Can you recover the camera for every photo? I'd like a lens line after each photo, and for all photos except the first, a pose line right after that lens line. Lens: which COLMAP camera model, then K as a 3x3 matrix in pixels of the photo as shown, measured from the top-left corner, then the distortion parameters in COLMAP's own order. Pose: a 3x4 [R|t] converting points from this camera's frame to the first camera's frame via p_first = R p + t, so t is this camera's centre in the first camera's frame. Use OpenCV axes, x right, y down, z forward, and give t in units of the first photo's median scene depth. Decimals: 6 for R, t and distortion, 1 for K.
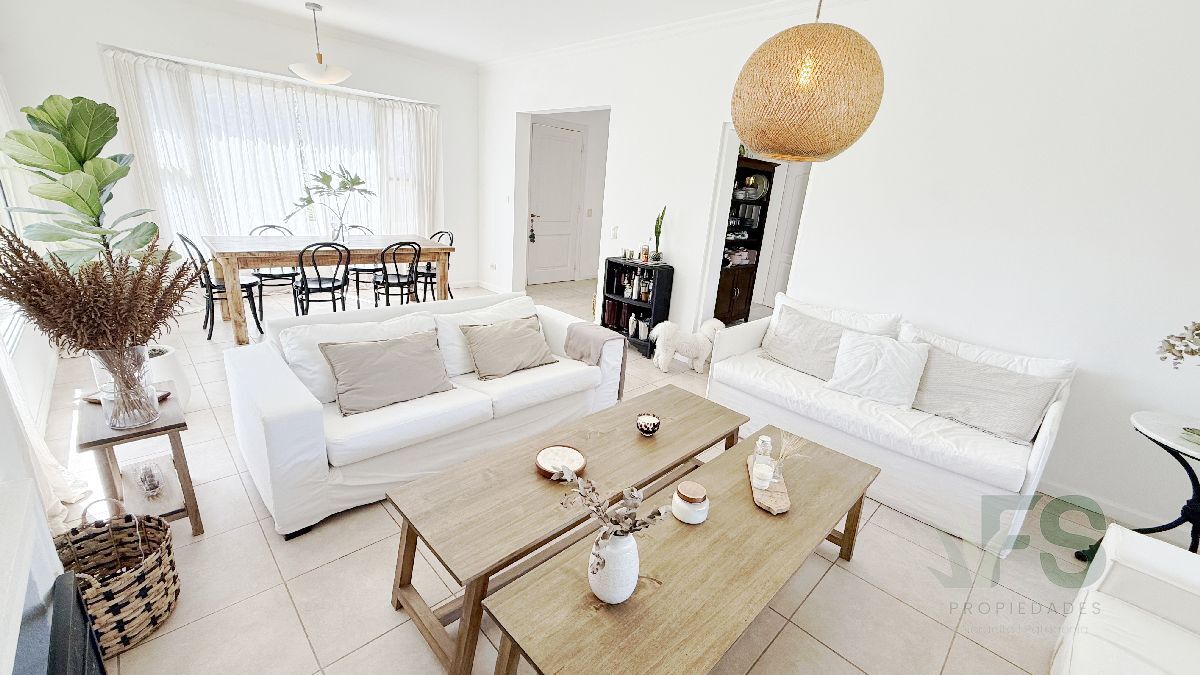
lens RADIAL K [[479.8, 0, 596.6], [0, 479.8, 339.2], [0, 0, 1]] dist [0.000987, 0.000077]
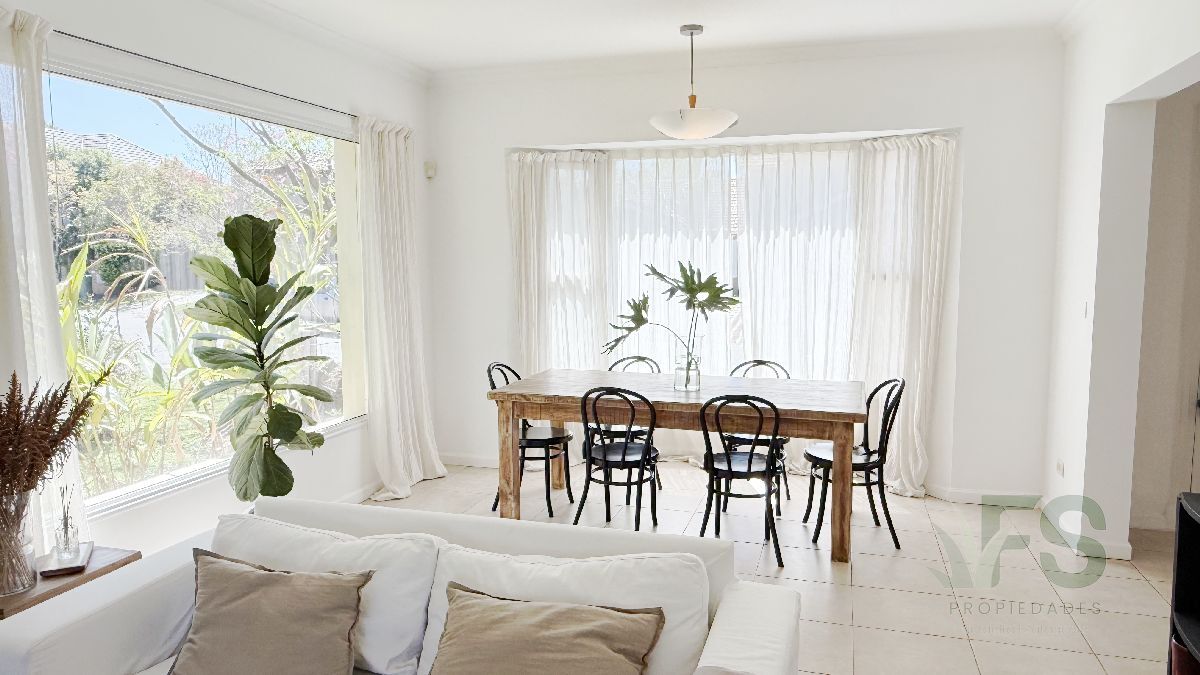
lens RADIAL K [[833.1, 0, 600.0], [0, 833.1, 337.5], [0, 0, 1]] dist [0.004869, 0.001378]
pose [[0.489524, 0.008263, -0.871951, 0.301750], [-0.226919, 0.966710, -0.118235, -0.121938], [0.841947, 0.255741, 0.475103, 0.430261]]
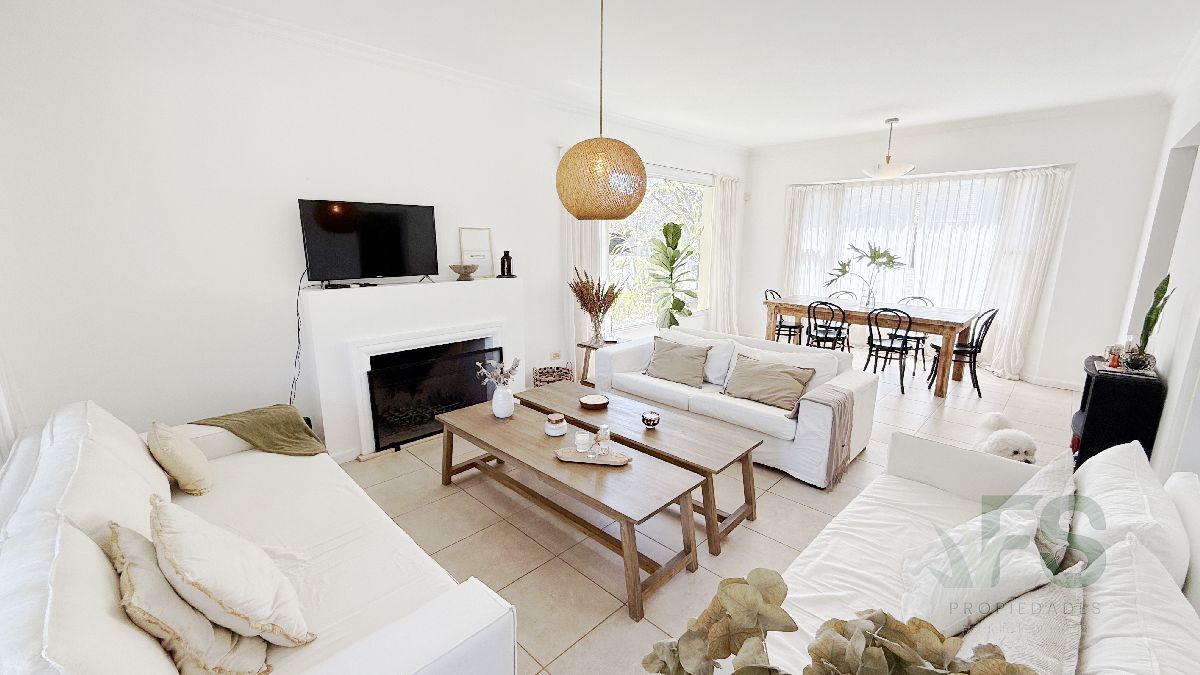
lens RADIAL K [[481.4, 0, 594.8], [0, 481.4, 340.3], [0, 0, 1]] dist [-0.008000, 0.003837]
pose [[0.017581, 0.134019, -0.990823, 0.641355], [-0.305937, 0.944166, 0.122280, -0.066999], [0.951889, 0.300980, 0.057601, 0.337559]]
